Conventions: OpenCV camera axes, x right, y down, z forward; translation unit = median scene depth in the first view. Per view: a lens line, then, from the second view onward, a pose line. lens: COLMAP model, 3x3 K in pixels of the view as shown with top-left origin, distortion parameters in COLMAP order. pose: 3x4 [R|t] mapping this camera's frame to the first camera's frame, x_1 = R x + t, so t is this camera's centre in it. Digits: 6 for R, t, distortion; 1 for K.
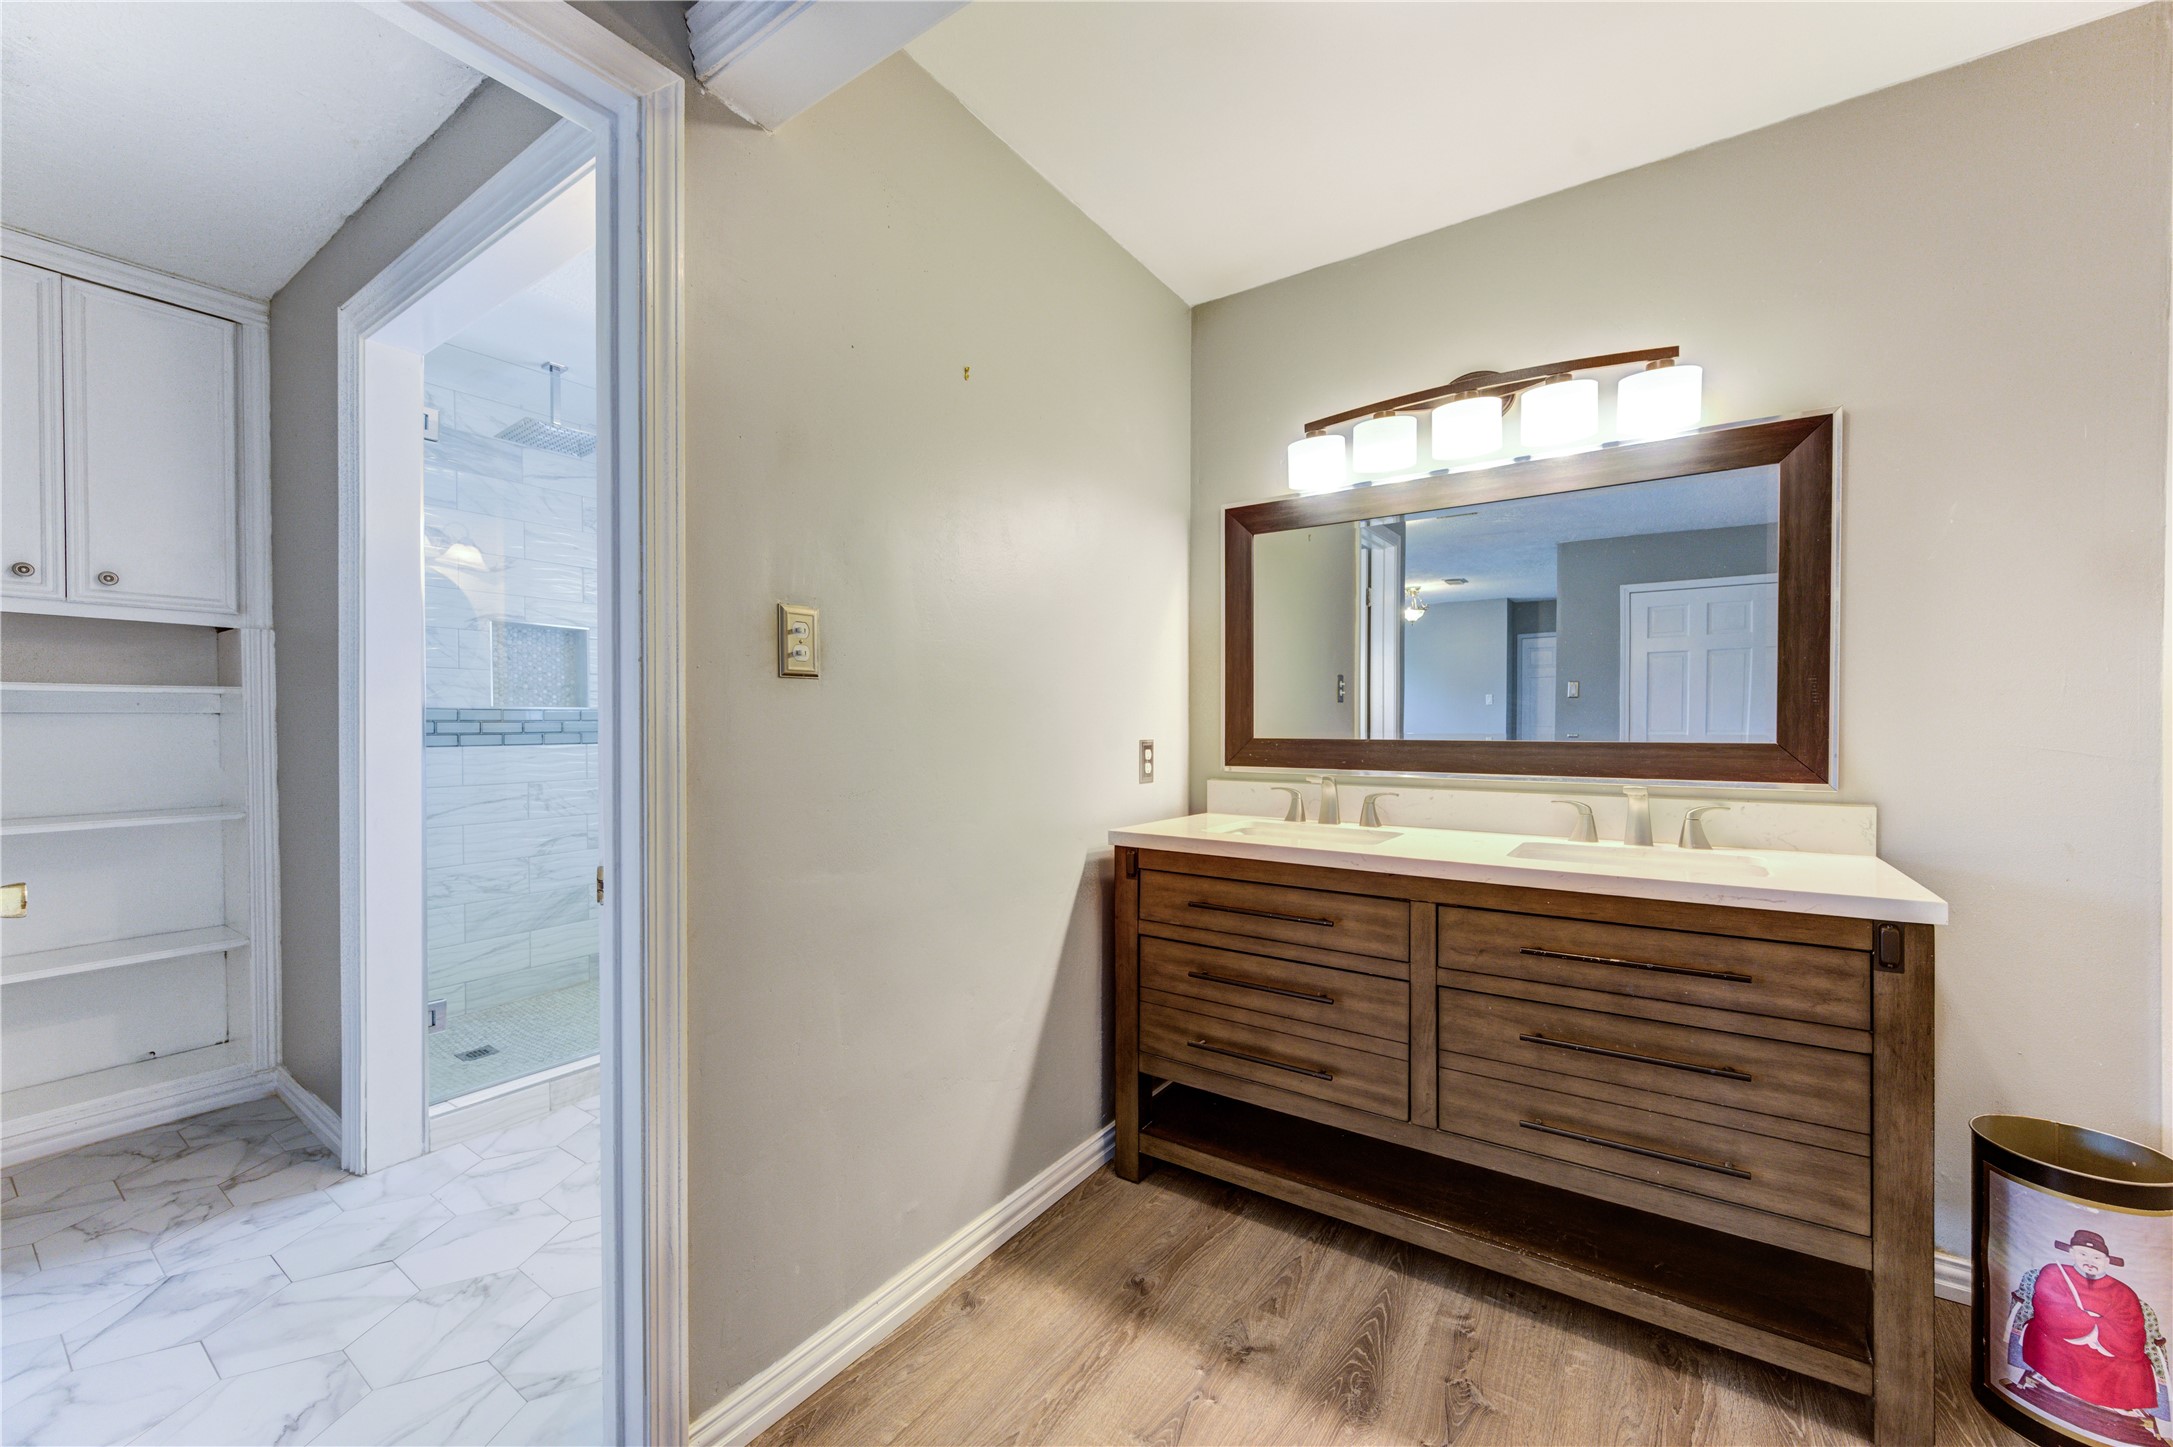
lens RADIAL K [[851.1, 0, 1079.8], [0, 851.1, 730.4], [0, 0, 1]] dist [0.001233, 0.000296]
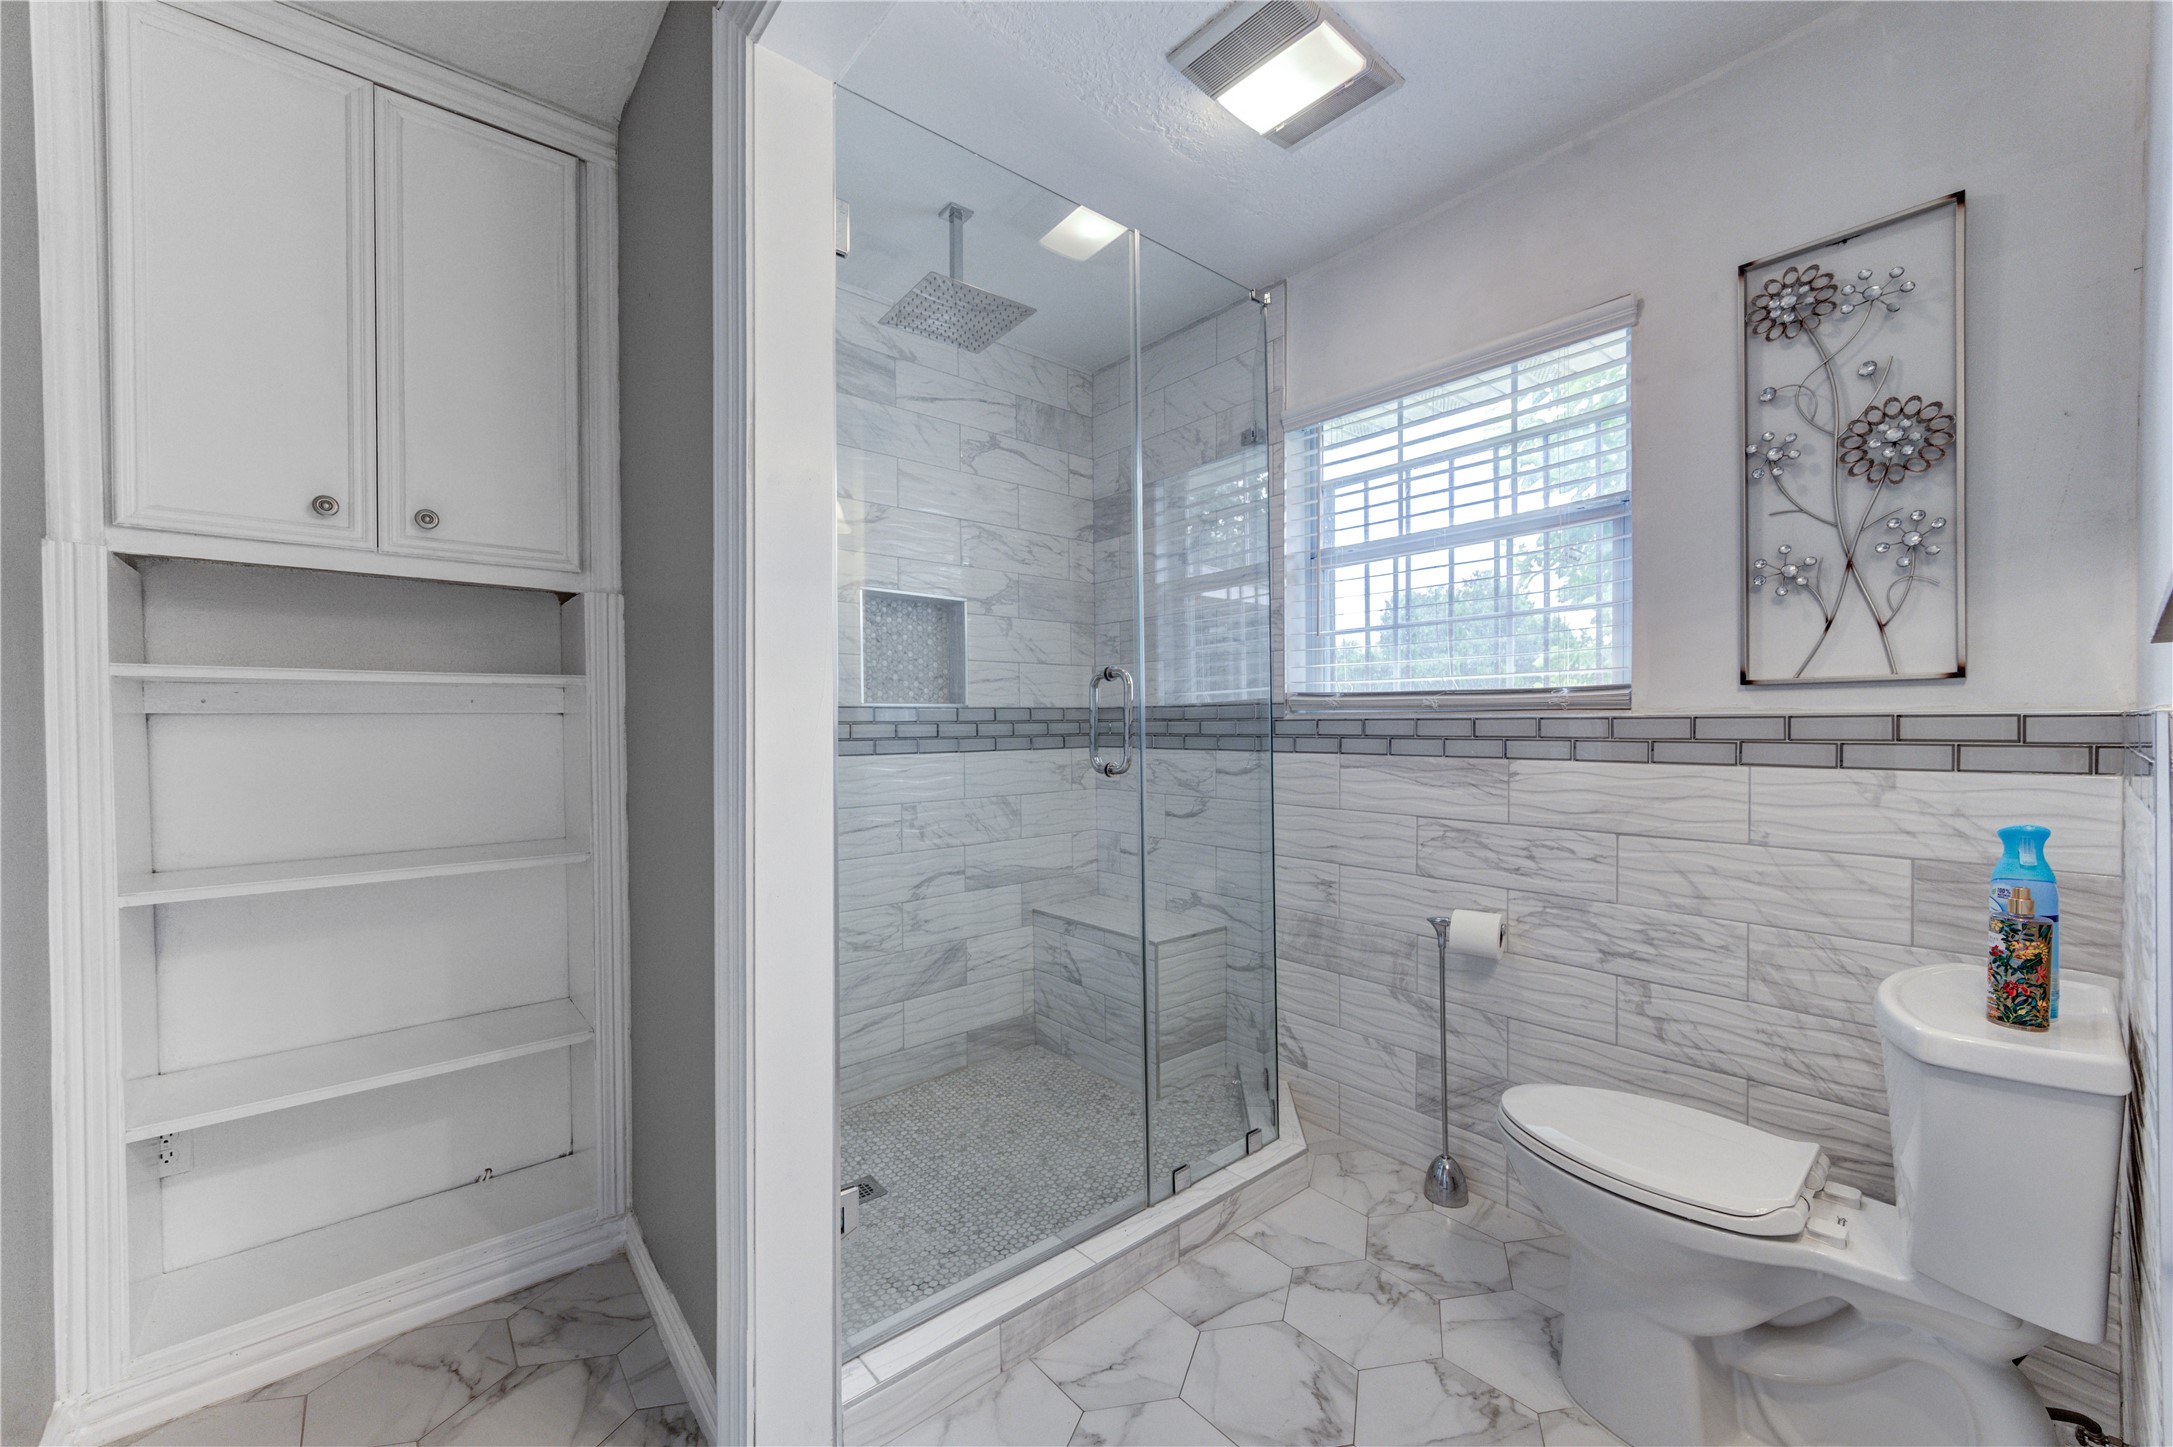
lens RADIAL K [[851.1, 0, 1084.4], [0, 851.1, 727.9], [0, 0, 1]] dist [0.001233, 0.000296]
pose [[0.966388, -0.003915, -0.257060, -0.396735], [0.002614, 0.999982, -0.005405, -0.001763], [0.257077, 0.004551, 0.966380, 0.418711]]
